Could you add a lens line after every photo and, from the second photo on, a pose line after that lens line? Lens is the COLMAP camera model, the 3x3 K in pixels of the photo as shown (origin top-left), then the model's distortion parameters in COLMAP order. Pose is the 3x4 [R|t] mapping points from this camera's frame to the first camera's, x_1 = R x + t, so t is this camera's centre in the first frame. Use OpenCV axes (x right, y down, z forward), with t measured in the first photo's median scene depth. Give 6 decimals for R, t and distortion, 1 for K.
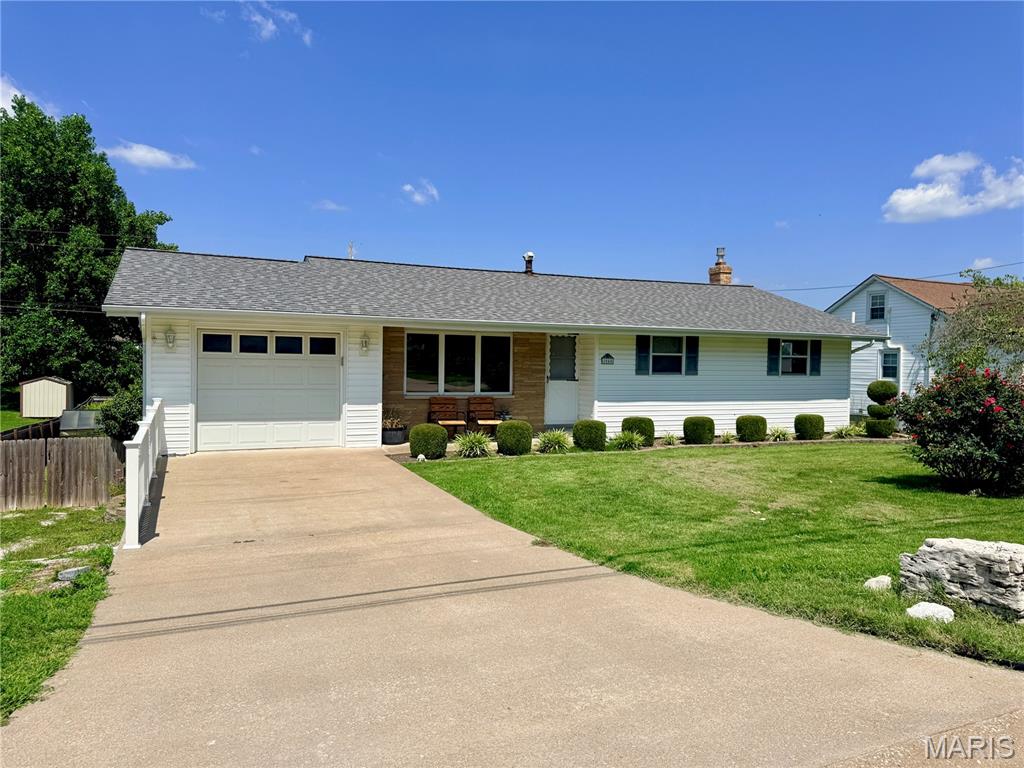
lens RADIAL K [[716.6, 0, 512.0], [0, 716.6, 384.0], [0, 0, 1]] dist [0.090907, -0.115964]
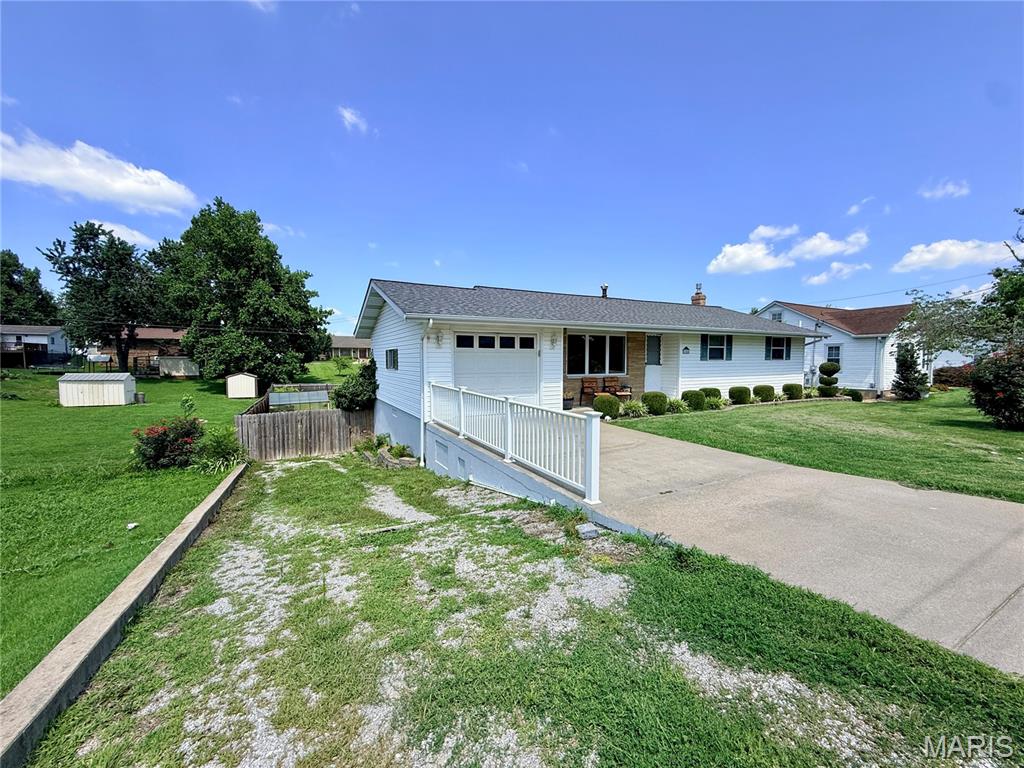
lens RADIAL K [[407.8, 0, 509.4], [0, 407.8, 384.3], [0, 0, 1]] dist [0.000692, -0.000299]
pose [[0.997557, -0.021988, 0.066303, -0.325254], [0.020126, 0.999388, 0.028628, 0.005943], [-0.066892, -0.027224, 0.997389, 0.167659]]
